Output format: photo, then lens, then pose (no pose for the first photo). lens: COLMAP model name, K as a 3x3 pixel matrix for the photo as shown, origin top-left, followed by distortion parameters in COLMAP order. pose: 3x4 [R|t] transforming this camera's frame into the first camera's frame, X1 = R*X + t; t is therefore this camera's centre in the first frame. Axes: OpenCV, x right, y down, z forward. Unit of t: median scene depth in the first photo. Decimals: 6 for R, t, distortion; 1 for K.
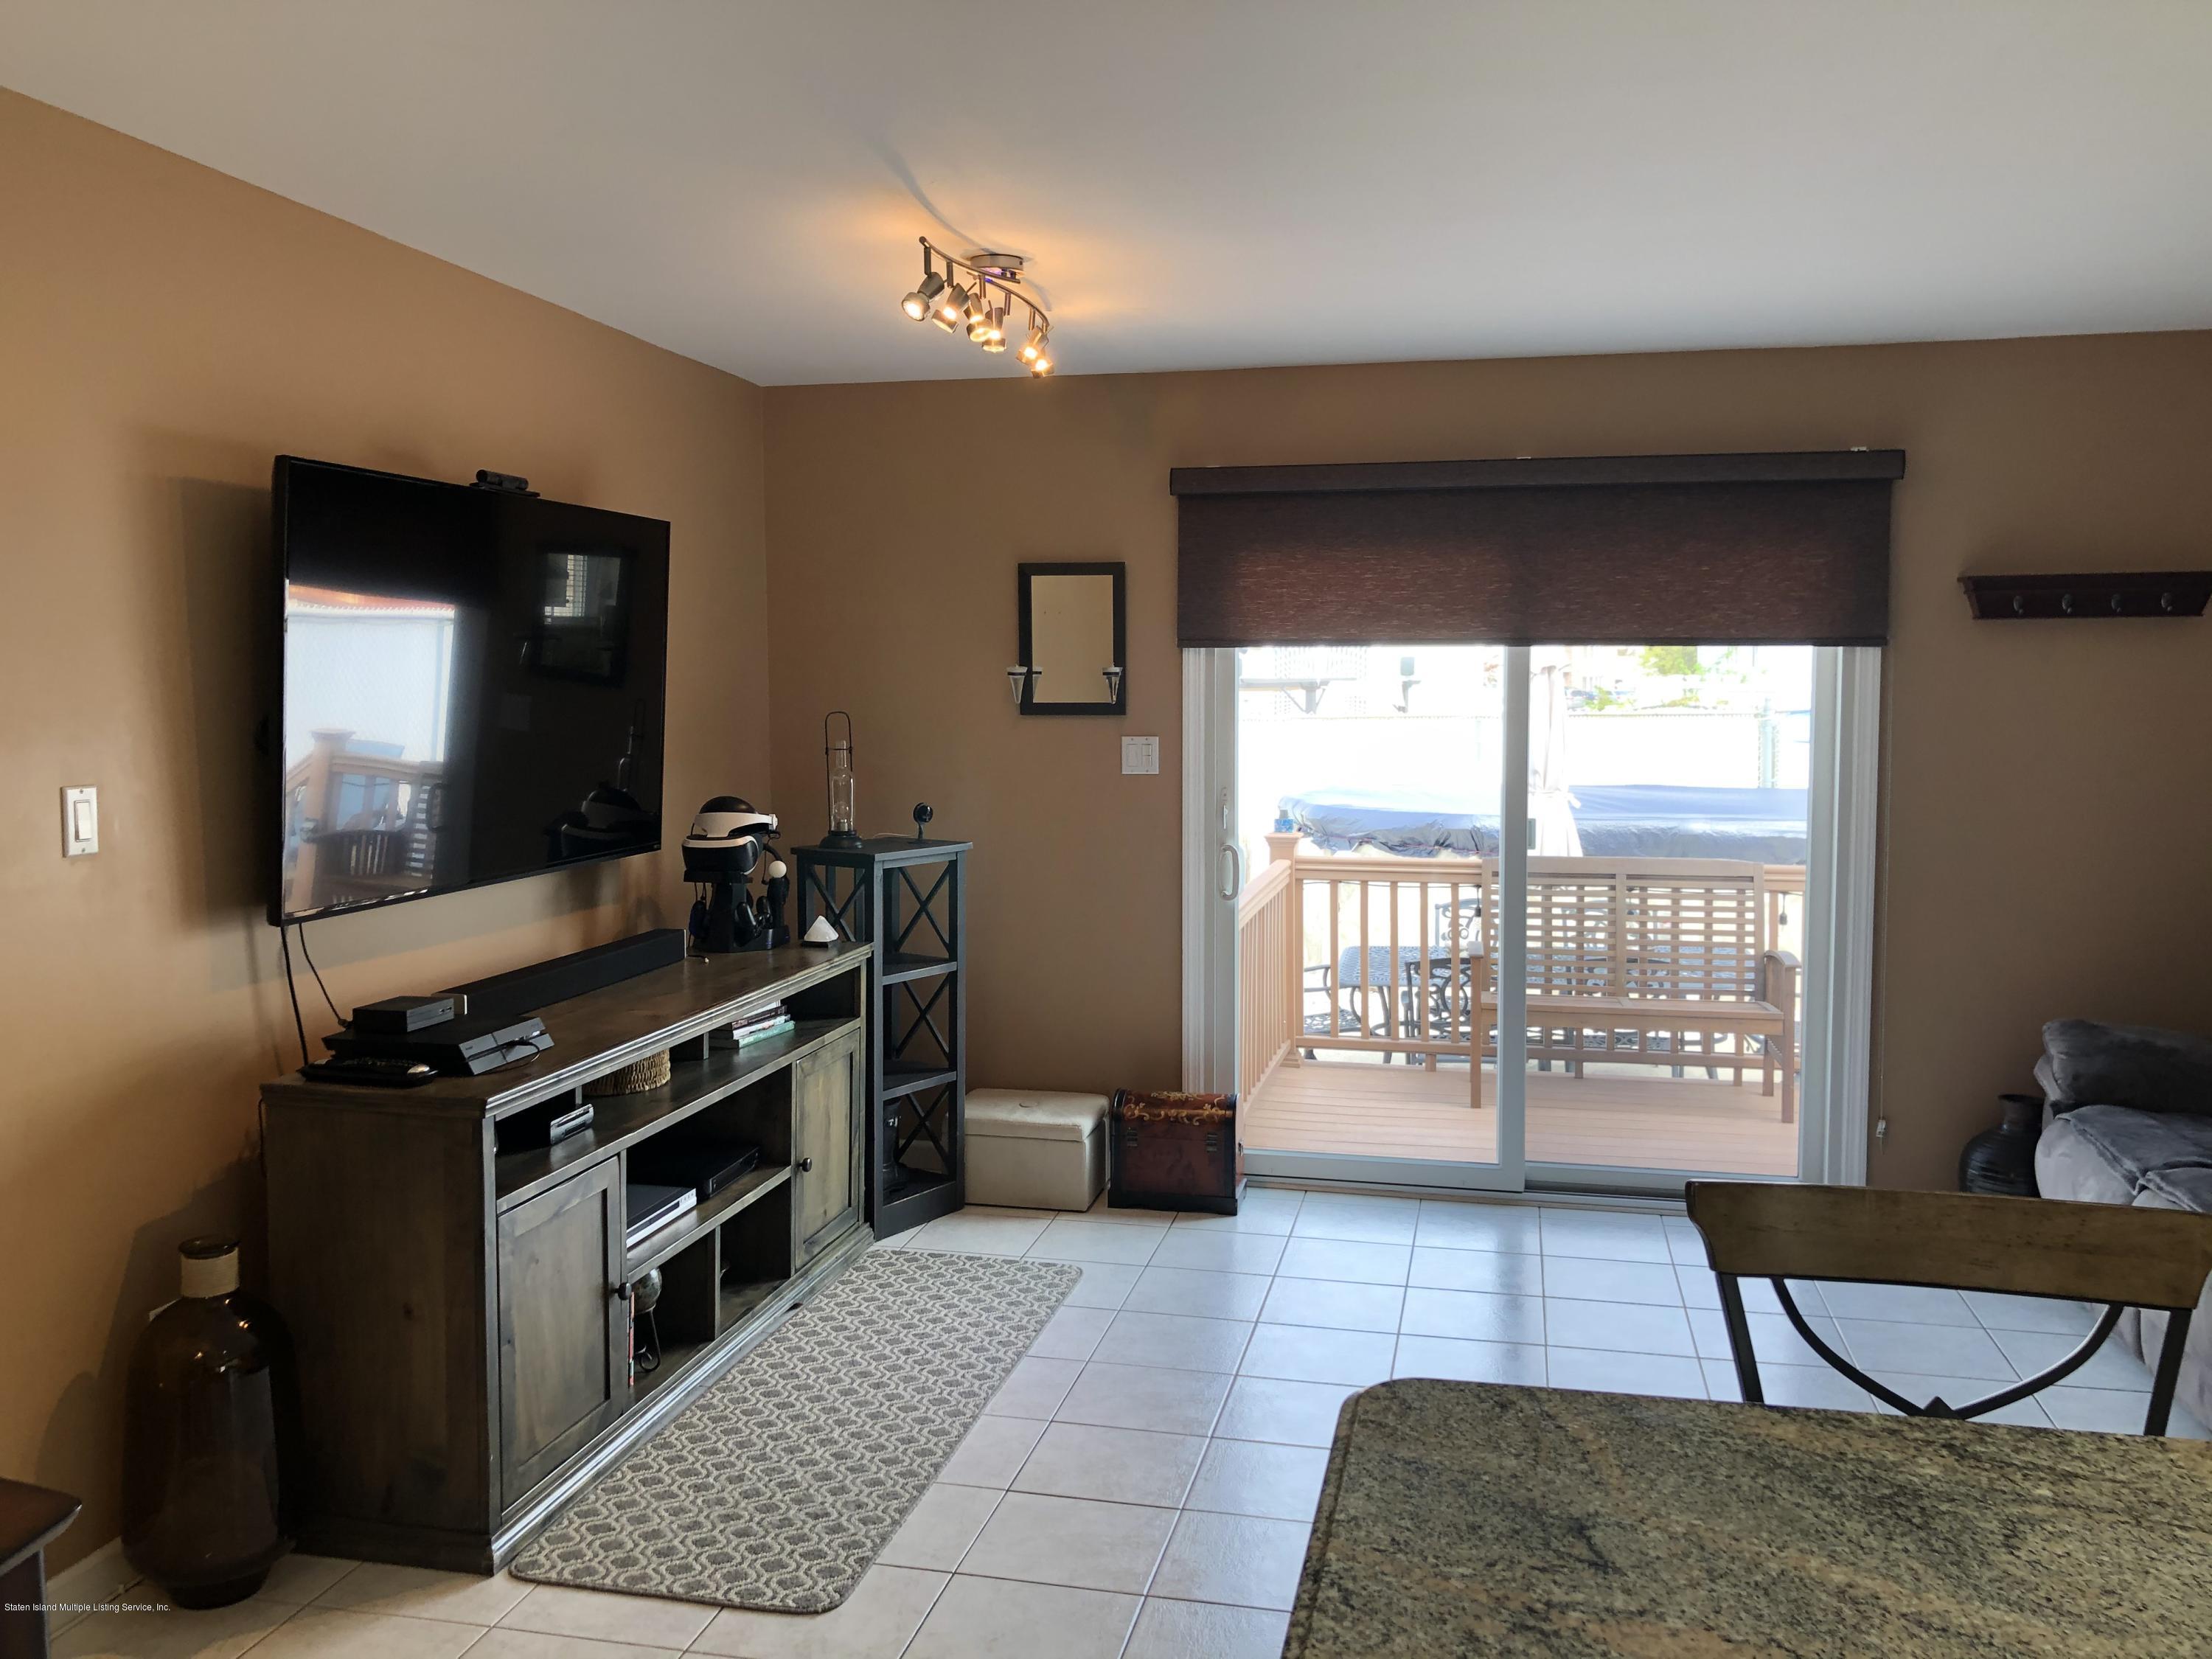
lens RADIAL K [[1815.7, 0, 1110.5], [0, 1815.7, 786.0], [0, 0, 1]] dist [0.048113, -0.099969]
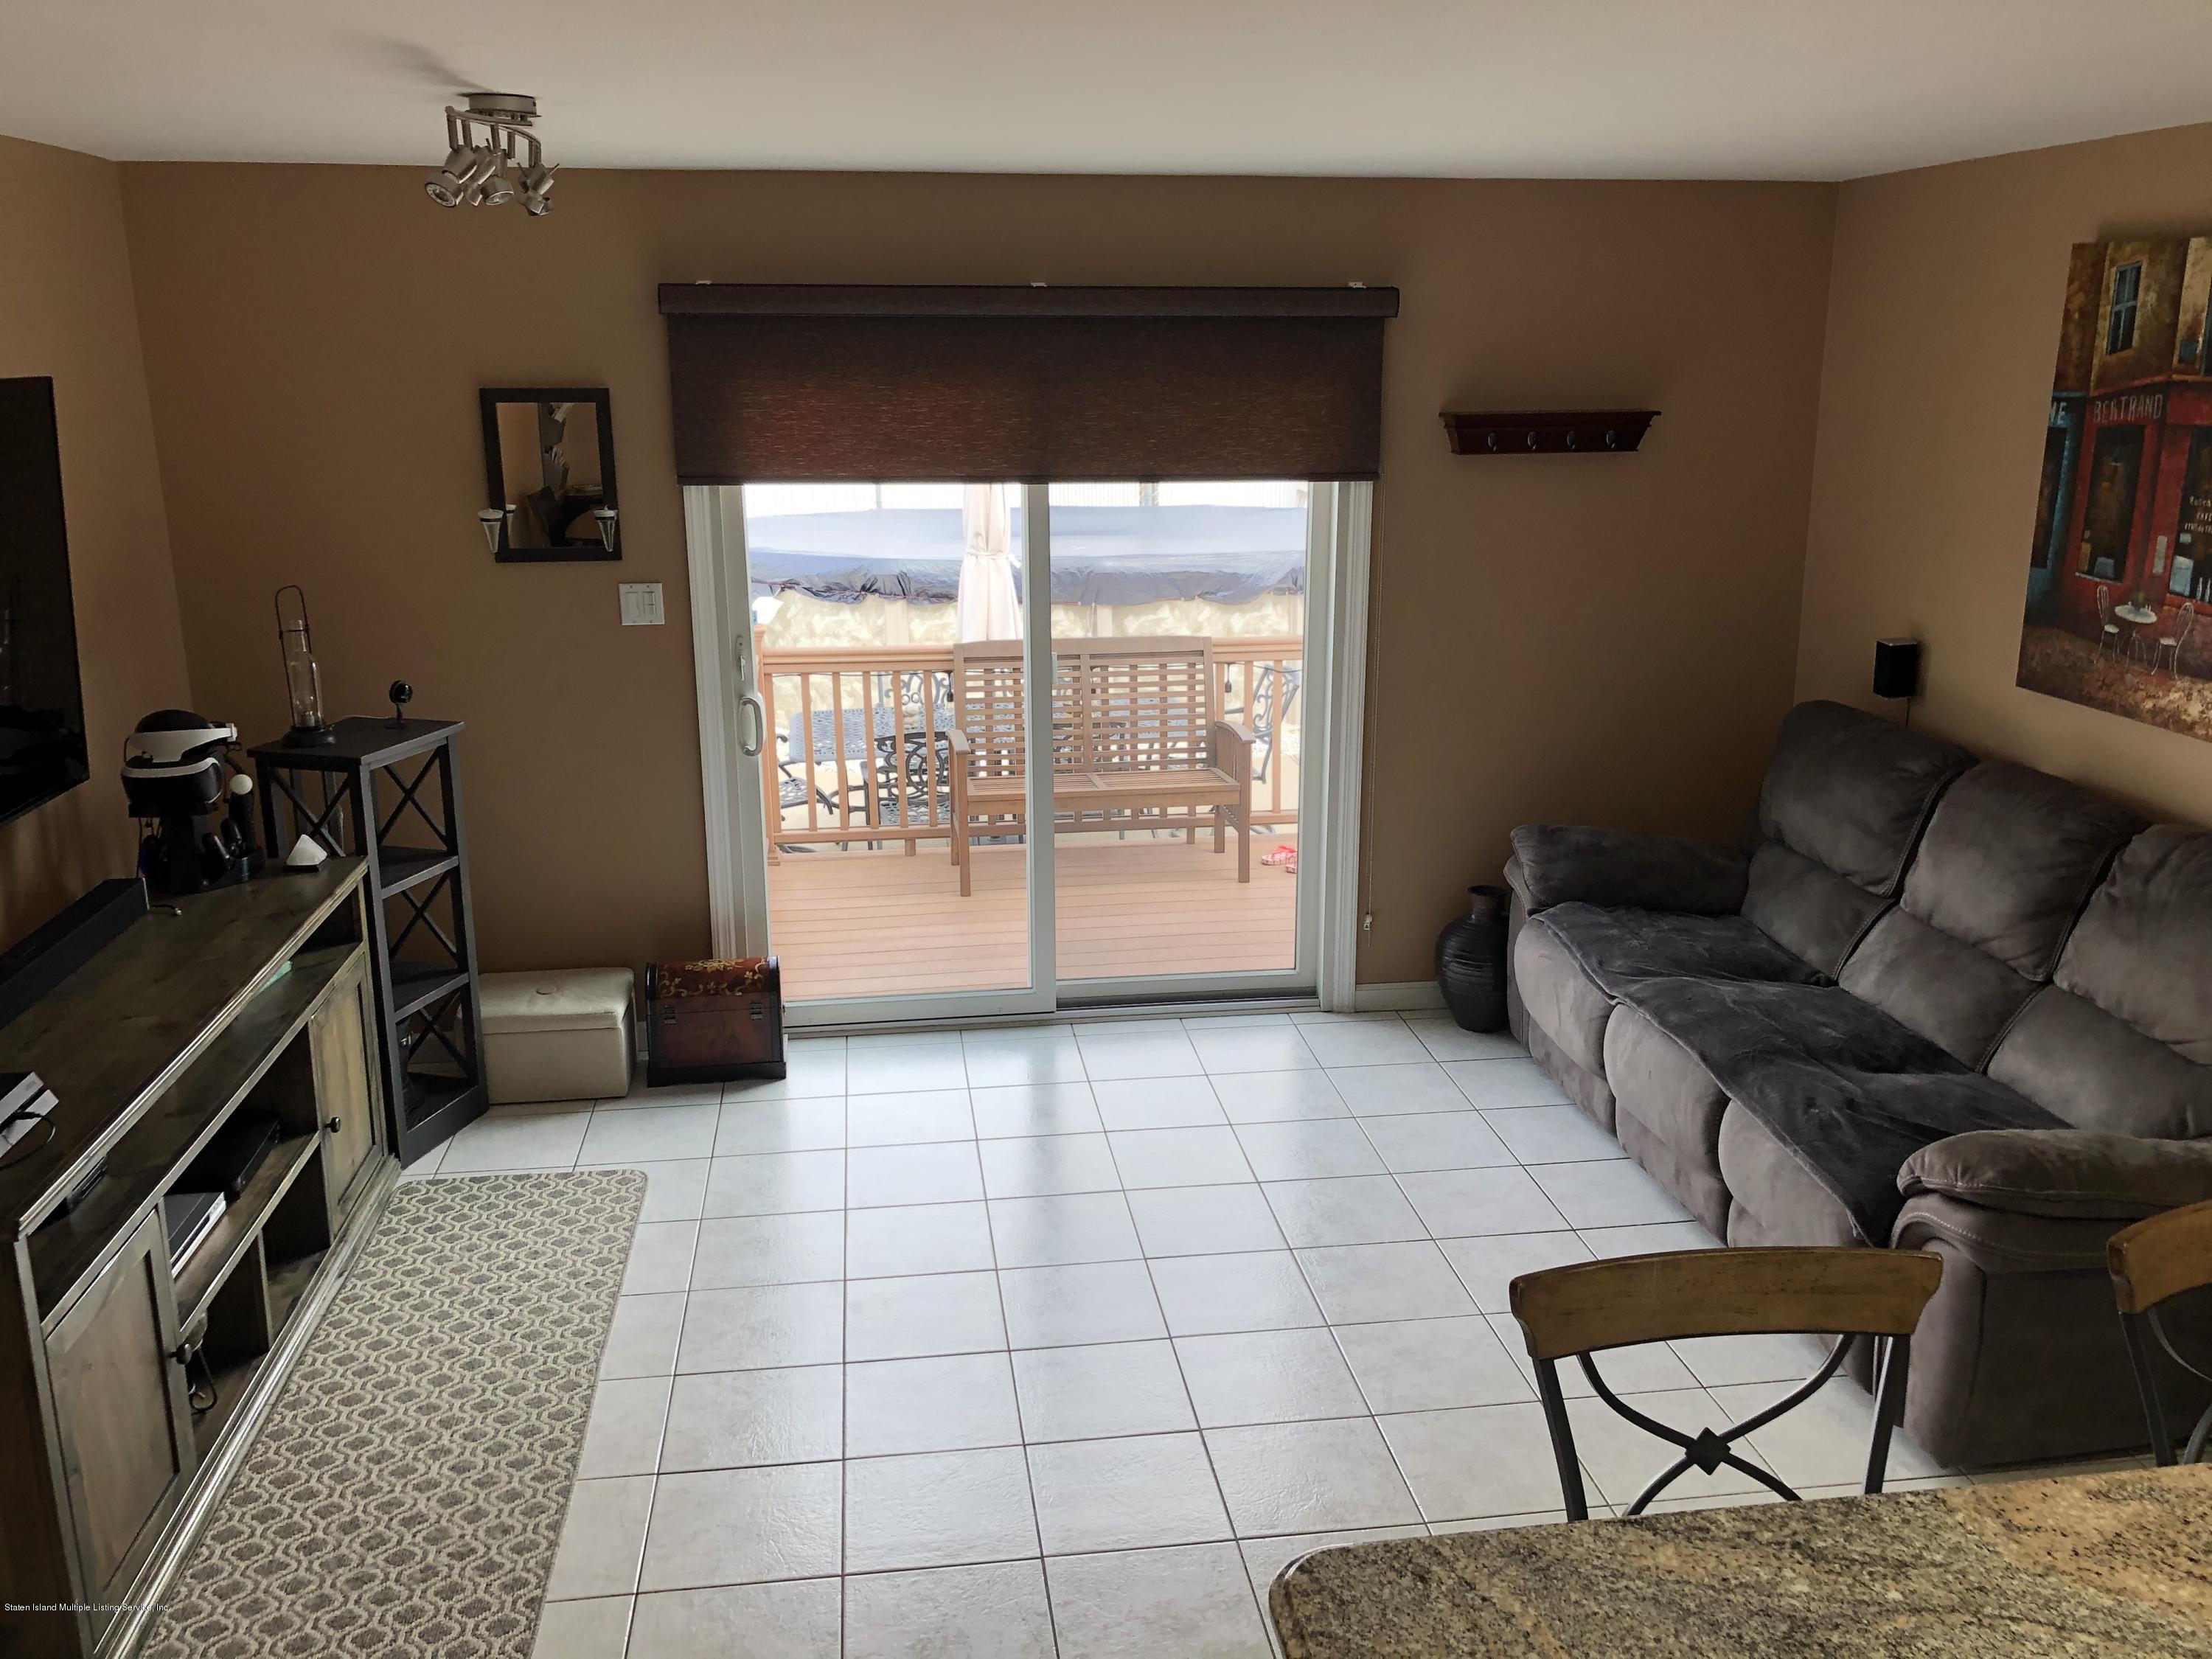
lens RADIAL K [[1805.5, 0, 1121.3], [0, 1805.5, 818.3], [0, 0, 1]] dist [0.050918, -0.043390]
pose [[0.936364, -0.088012, 0.339817, -0.087006], [0.020578, 0.980156, 0.197156, -0.098259], [-0.350426, -0.177617, 0.919594, 0.061527]]
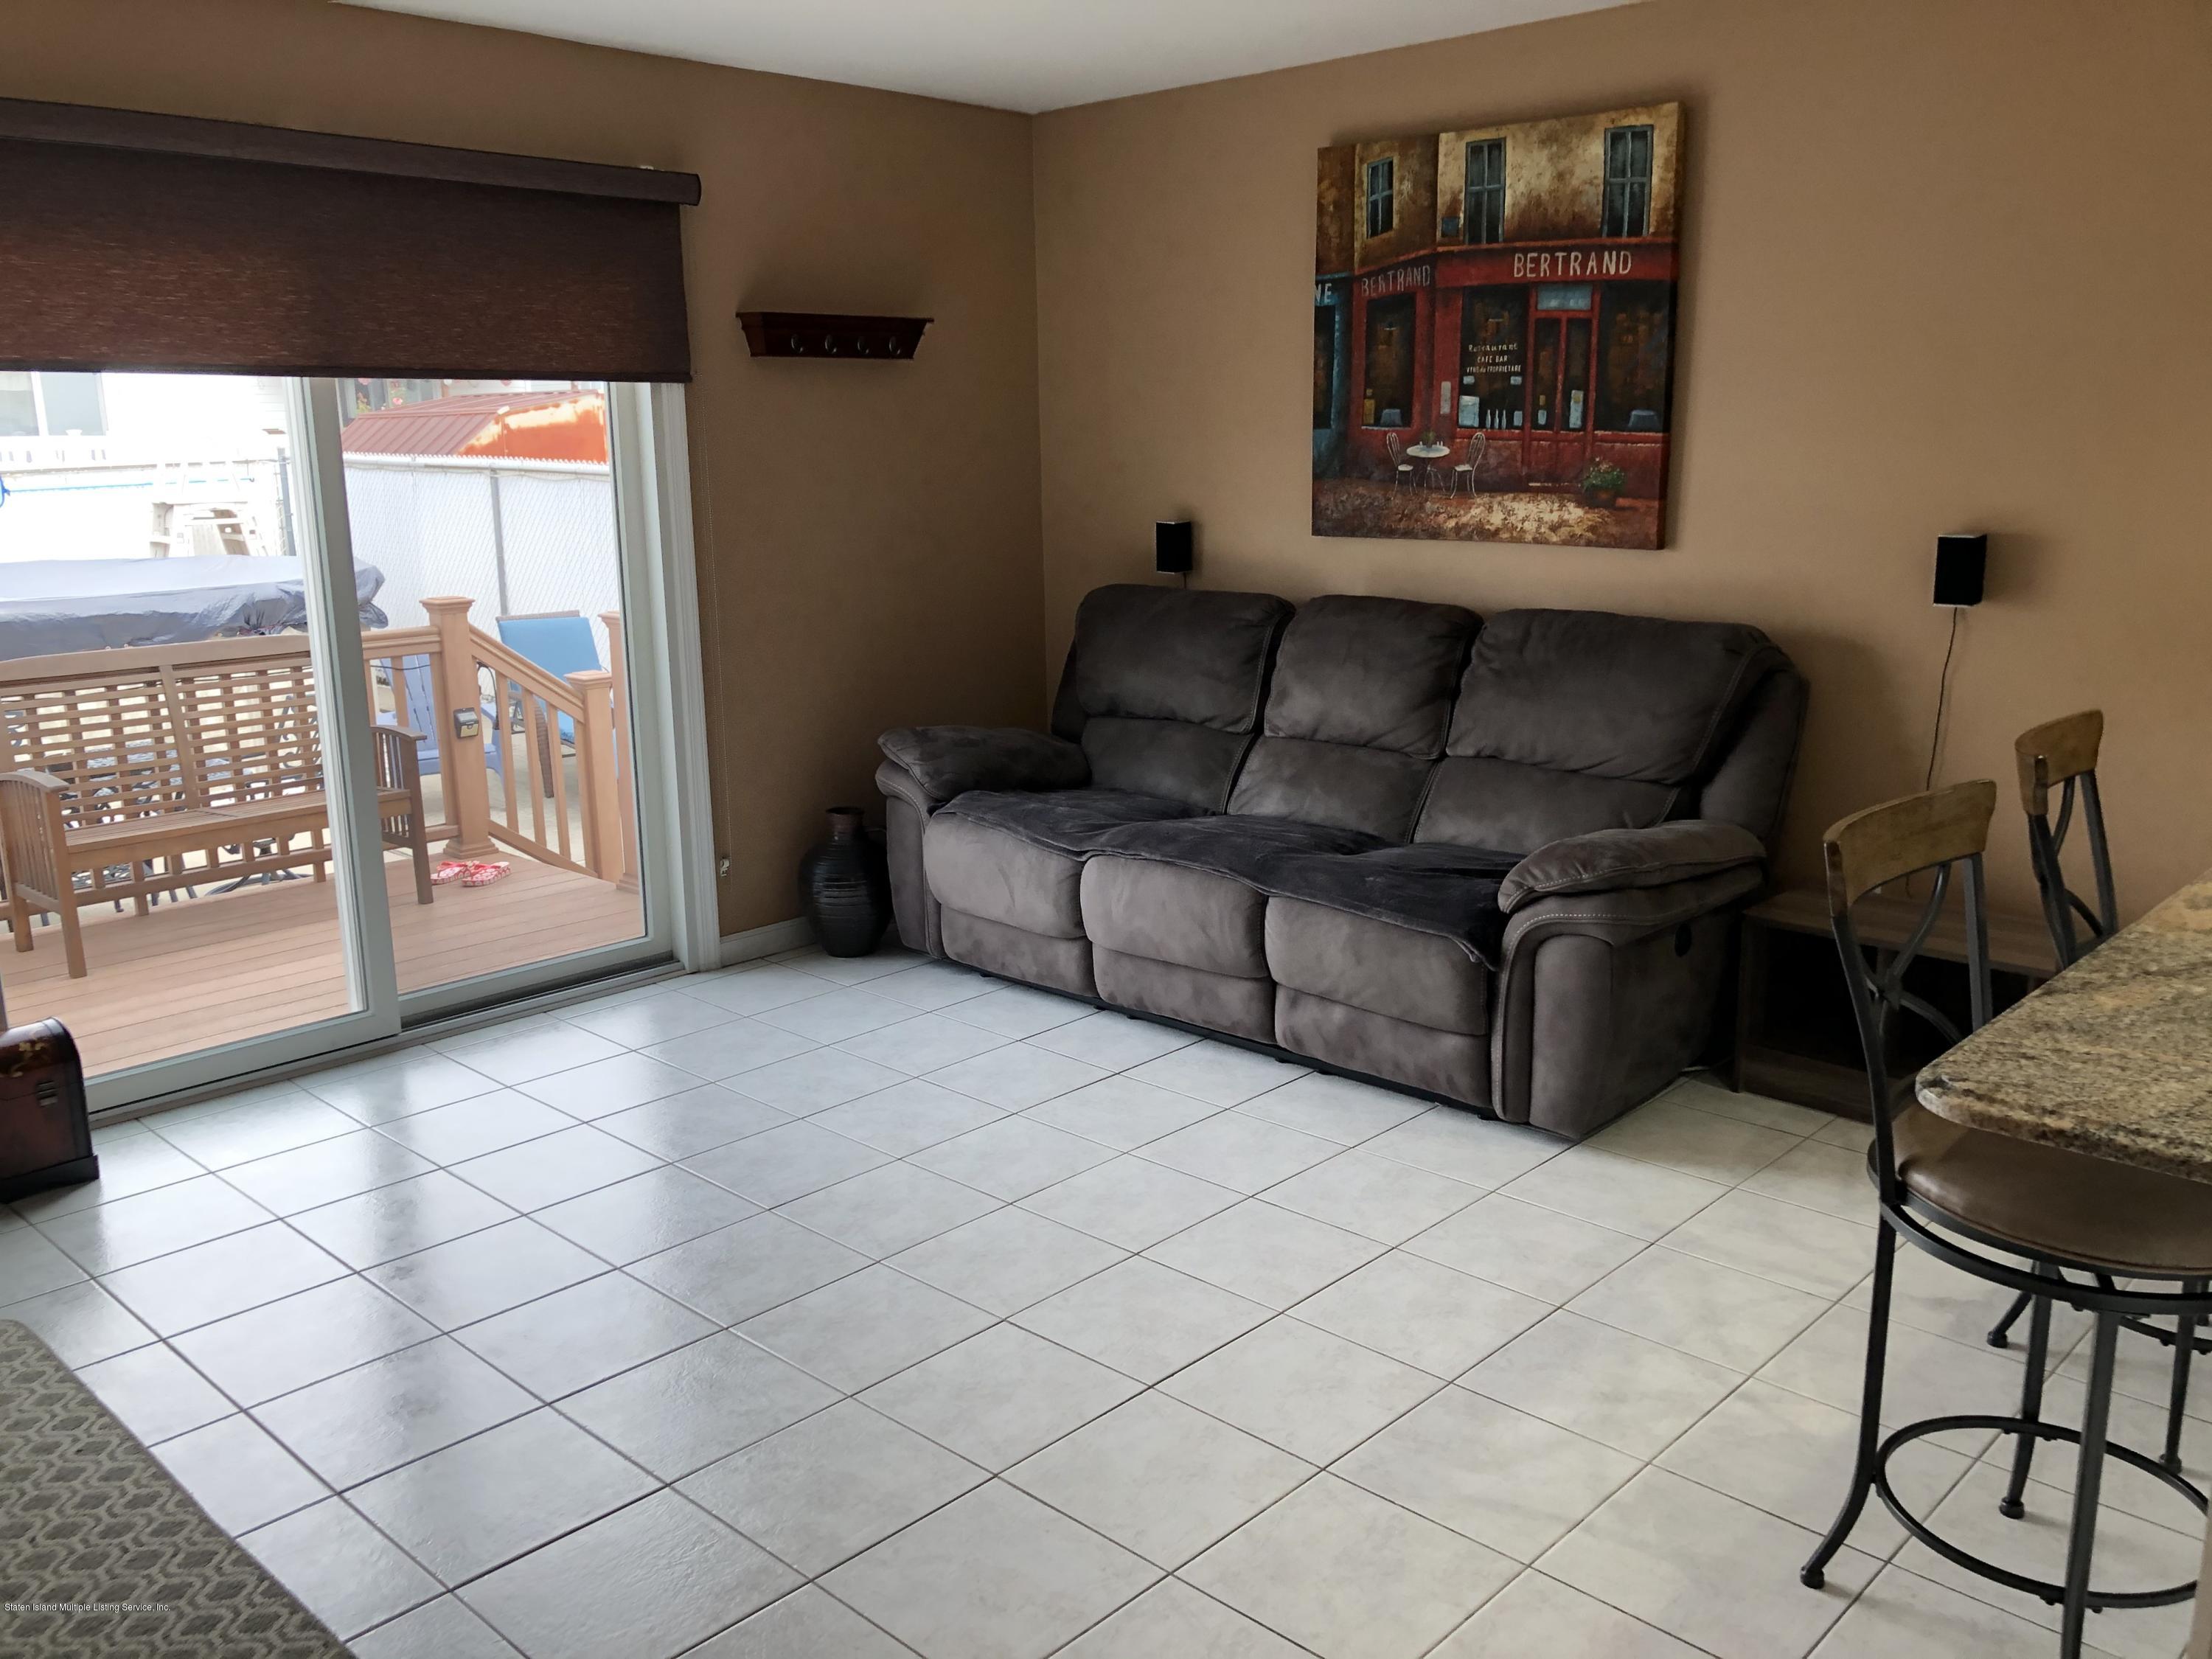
lens RADIAL K [[1798.9, 0, 1105.9], [0, 1798.9, 819.9], [0, 0, 1]] dist [-0.002486, 0.075113]
pose [[0.525618, -0.191118, 0.828975, -0.312372], [0.066621, 0.980693, 0.183854, -0.009884], [-0.848108, -0.041410, 0.528202, 0.304825]]
